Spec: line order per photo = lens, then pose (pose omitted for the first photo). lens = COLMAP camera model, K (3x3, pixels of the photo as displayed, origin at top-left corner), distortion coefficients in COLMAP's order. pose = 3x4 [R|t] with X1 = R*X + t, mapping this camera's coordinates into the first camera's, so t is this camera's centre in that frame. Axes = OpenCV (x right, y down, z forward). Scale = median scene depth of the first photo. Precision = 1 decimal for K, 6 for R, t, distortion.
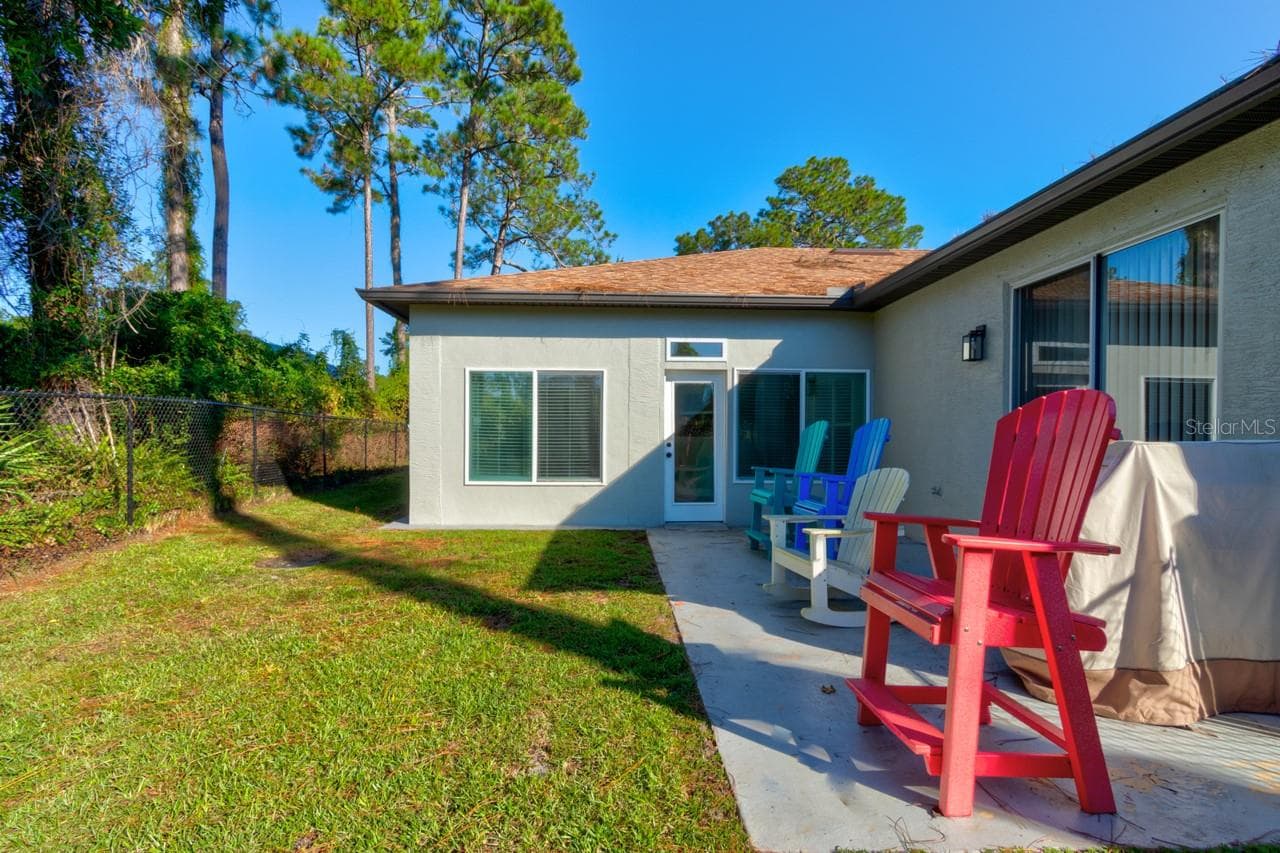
lens RADIAL K [[590.0, 0, 638.4], [0, 590.0, 431.7], [0, 0, 1]] dist [0.004224, 0.001920]
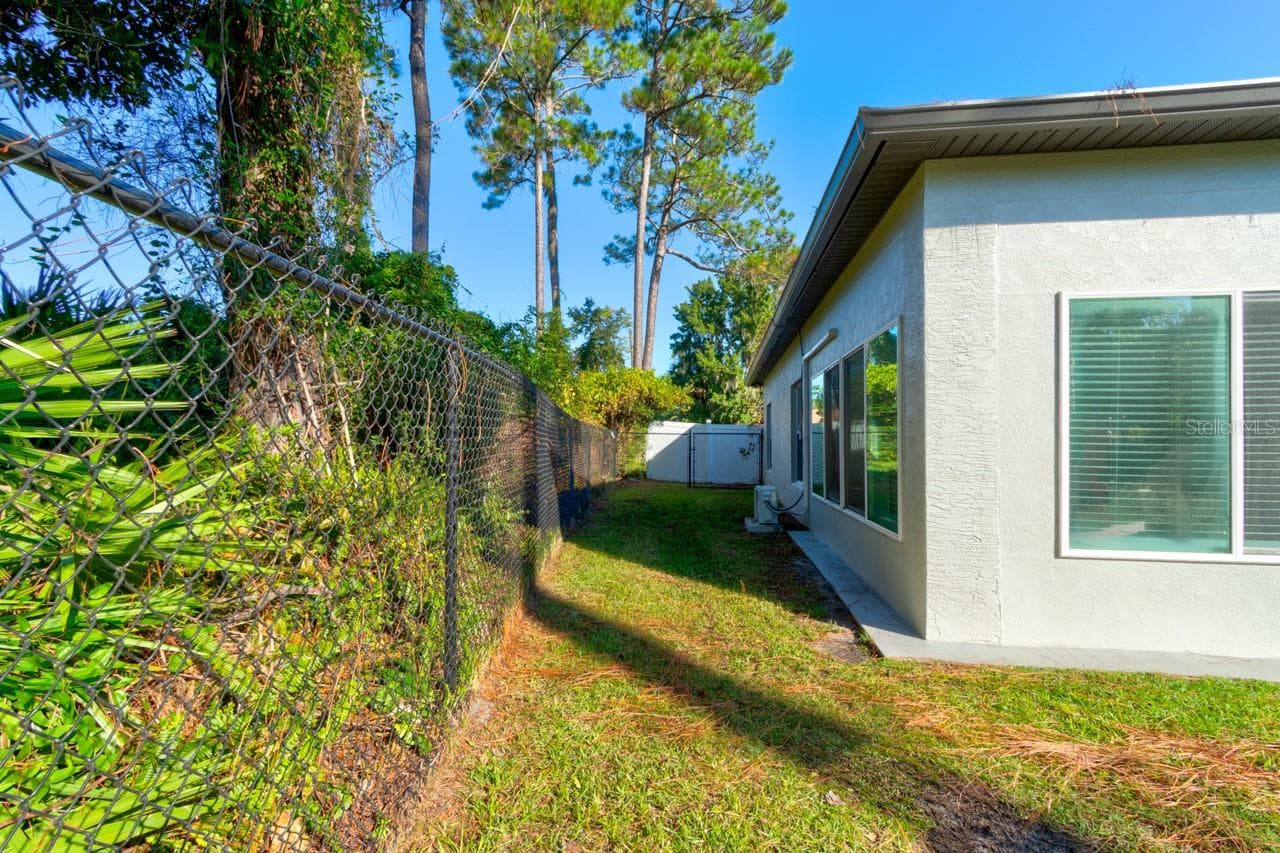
lens RADIAL K [[590.0, 0, 640.6], [0, 590.0, 430.8], [0, 0, 1]] dist [0.004224, 0.001920]
pose [[0.986393, -0.006183, -0.164289, -0.131948], [0.003342, 0.999840, -0.017561, 0.000578], [0.164371, 0.016773, 0.986256, 0.126923]]
